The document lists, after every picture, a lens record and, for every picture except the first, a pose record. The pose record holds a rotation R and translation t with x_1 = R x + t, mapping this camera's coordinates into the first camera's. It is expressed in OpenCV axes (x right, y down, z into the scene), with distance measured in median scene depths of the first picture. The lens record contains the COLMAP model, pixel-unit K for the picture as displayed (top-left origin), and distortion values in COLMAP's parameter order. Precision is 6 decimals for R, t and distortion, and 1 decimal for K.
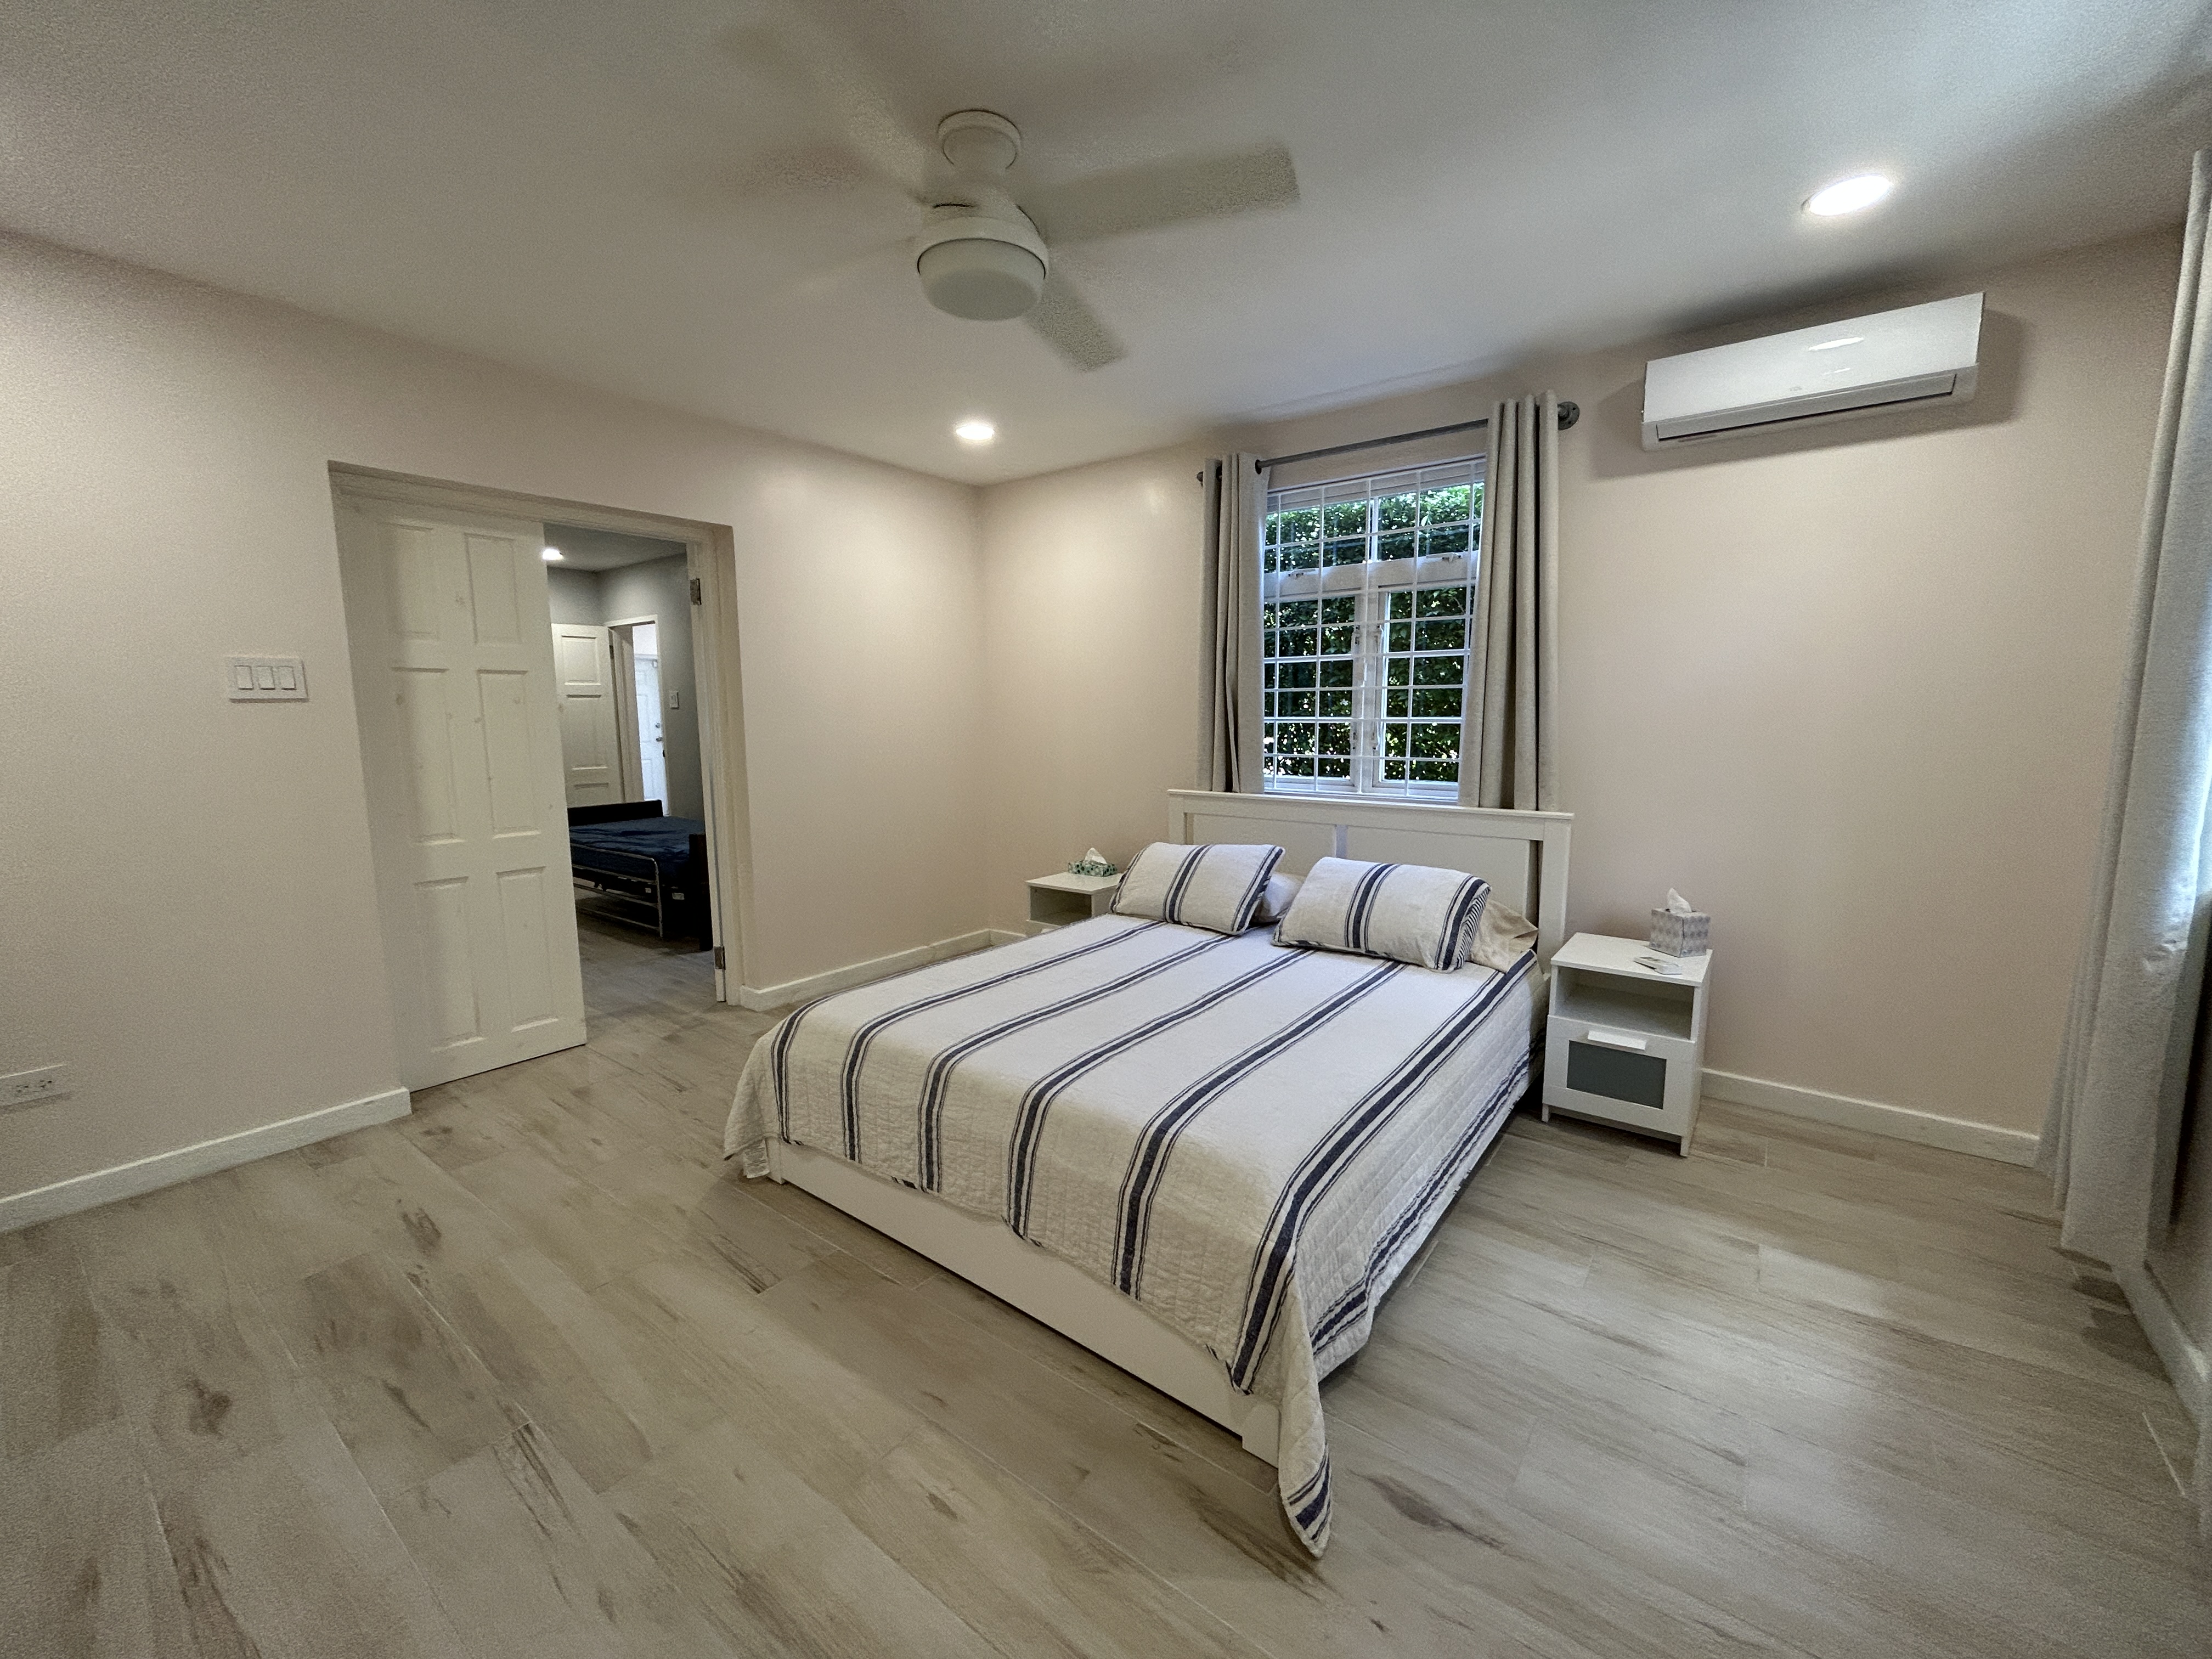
lens RADIAL K [[895.5, 0, 1110.4], [0, 895.5, 825.5], [0, 0, 1]] dist [-0.001337, 0.000355]
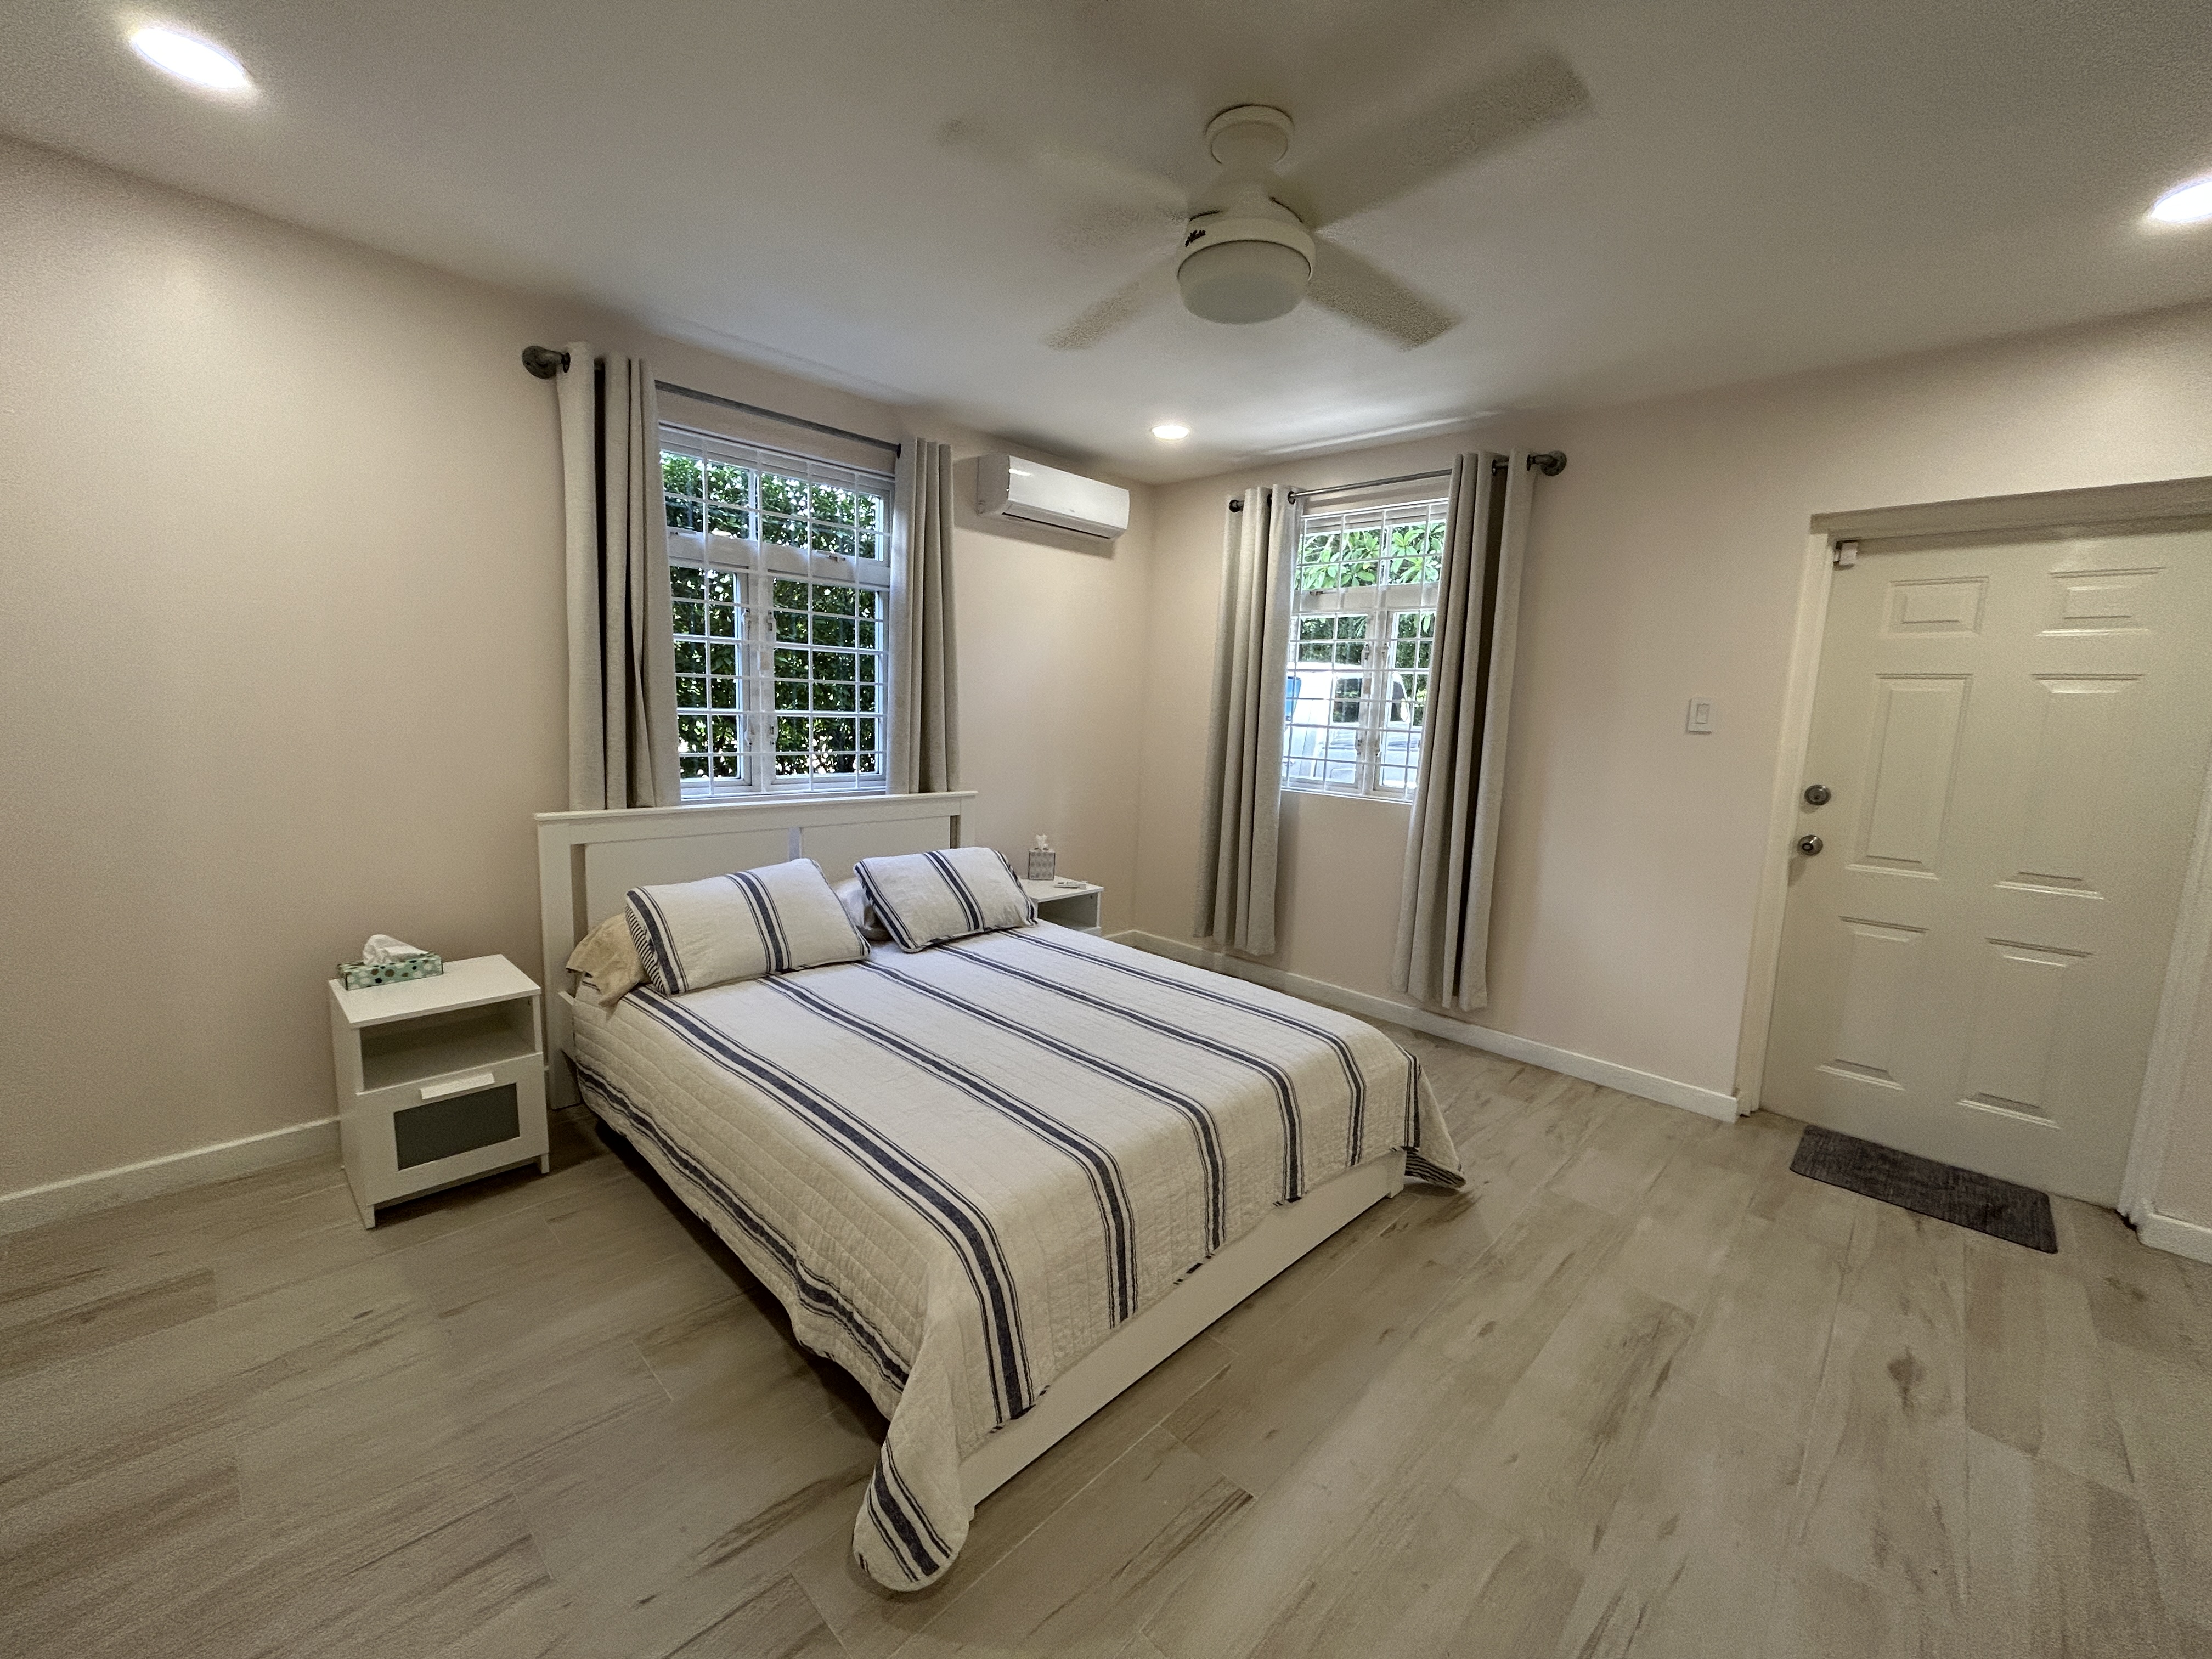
lens RADIAL K [[895.5, 0, 1110.4], [0, 895.5, 825.5], [0, 0, 1]] dist [-0.001337, 0.000355]
pose [[0.108646, -0.124567, 0.986245, -1.026606], [0.087723, 0.989449, 0.115308, -0.133652], [-0.990202, 0.073989, 0.118427, 0.931837]]
